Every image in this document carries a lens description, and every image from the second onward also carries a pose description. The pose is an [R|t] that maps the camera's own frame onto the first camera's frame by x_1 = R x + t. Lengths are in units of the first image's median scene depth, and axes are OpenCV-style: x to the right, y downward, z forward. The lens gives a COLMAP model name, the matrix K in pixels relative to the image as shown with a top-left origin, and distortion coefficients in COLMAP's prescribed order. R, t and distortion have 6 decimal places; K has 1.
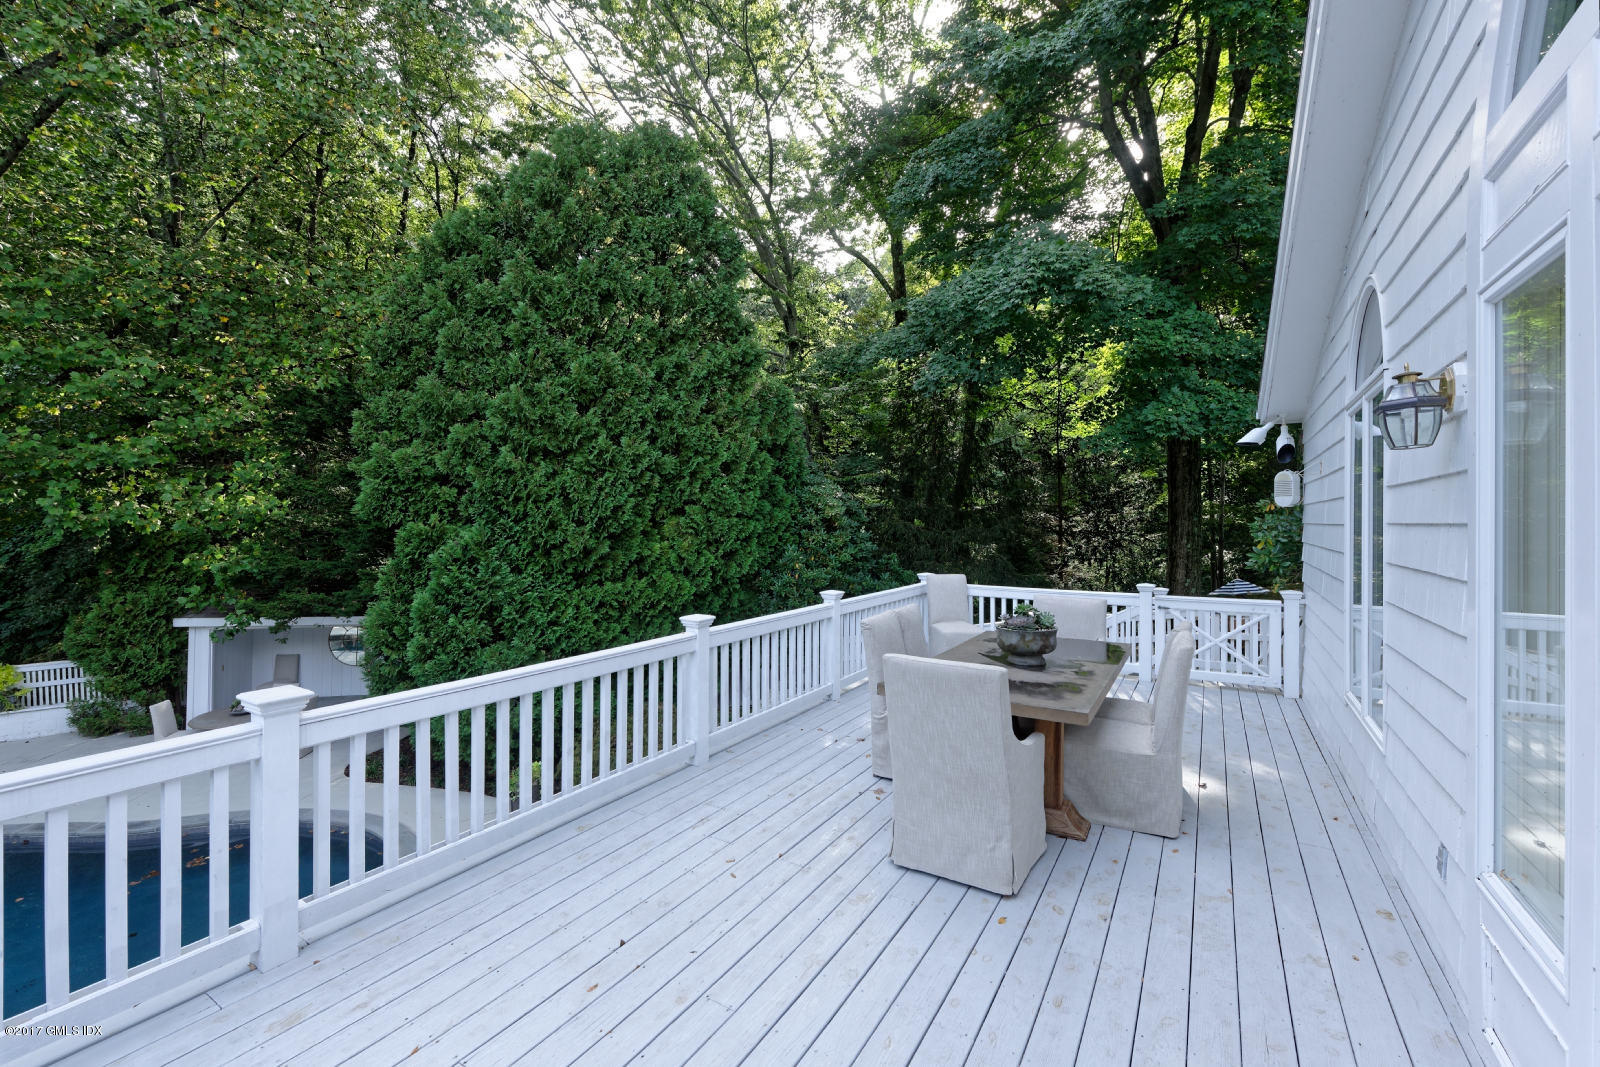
lens RADIAL K [[666.9, 0, 794.3], [0, 666.9, 525.0], [0, 0, 1]] dist [-0.004916, -0.000253]
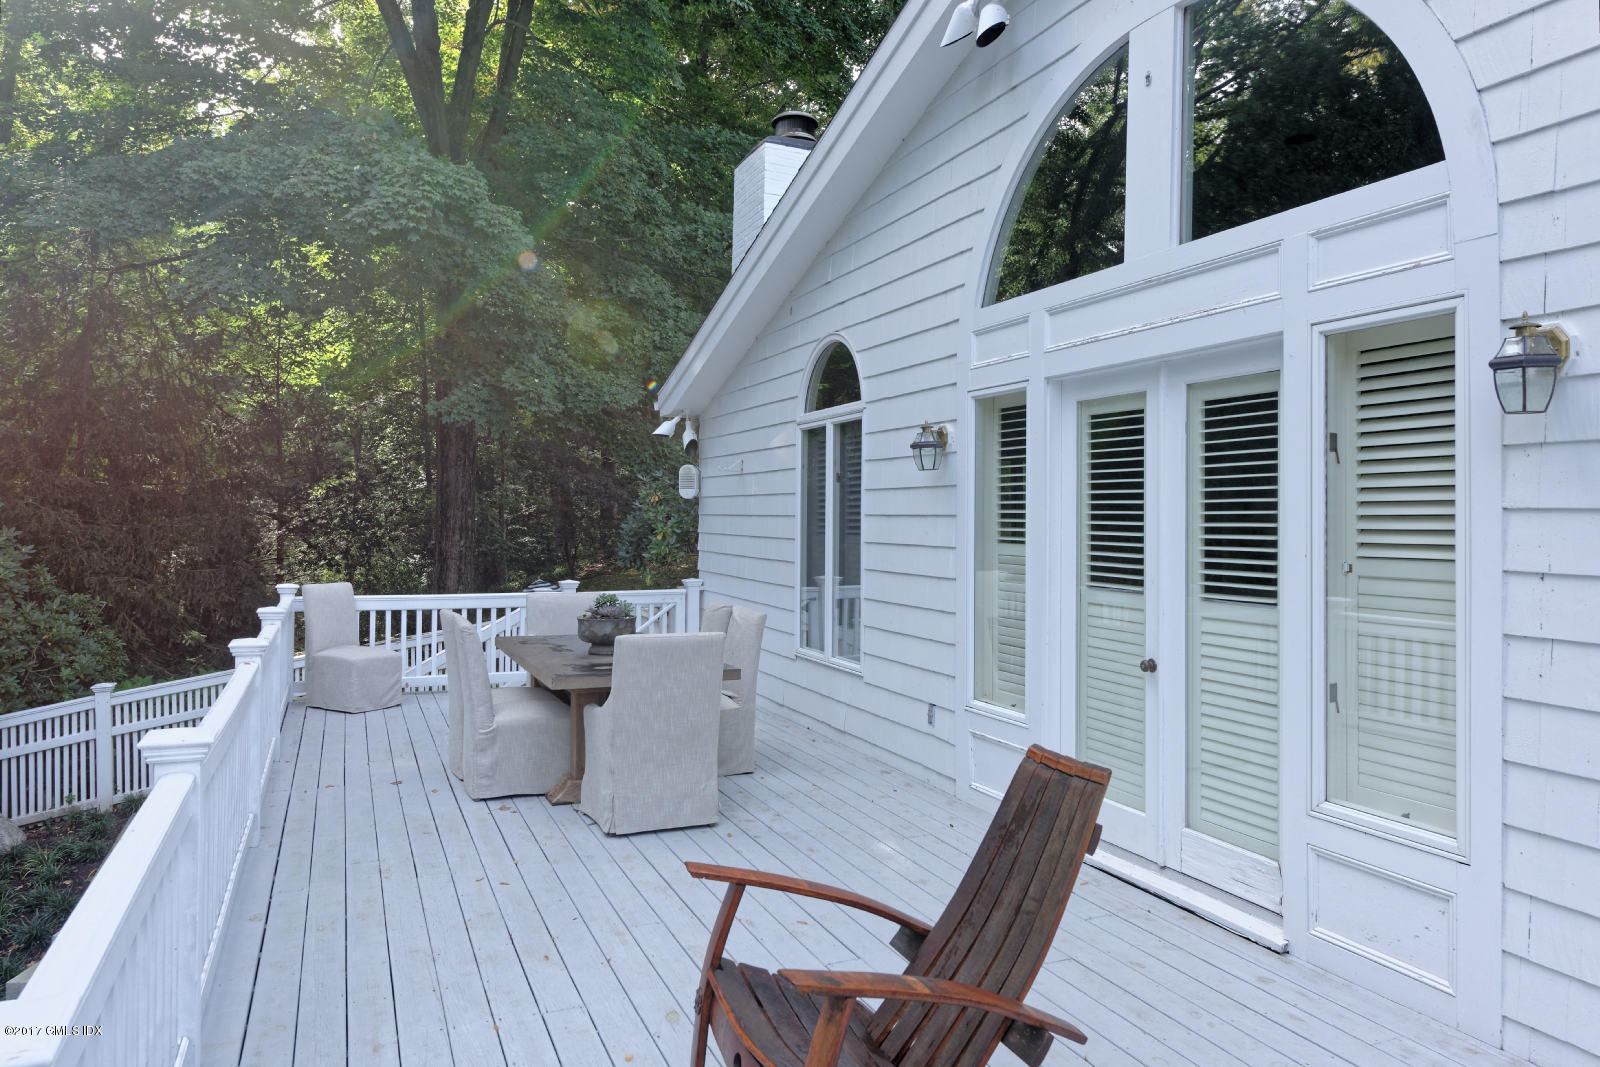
lens RADIAL K [[1091.0, 0, 800.2], [0, 1091.0, 531.1], [0, 0, 1]] dist [-0.008960, -0.006574]
pose [[0.566048, -0.008486, 0.824328, -0.955890], [-0.003192, 0.999917, 0.012485, 0.002897], [-0.824366, -0.009699, 0.565974, -0.186329]]
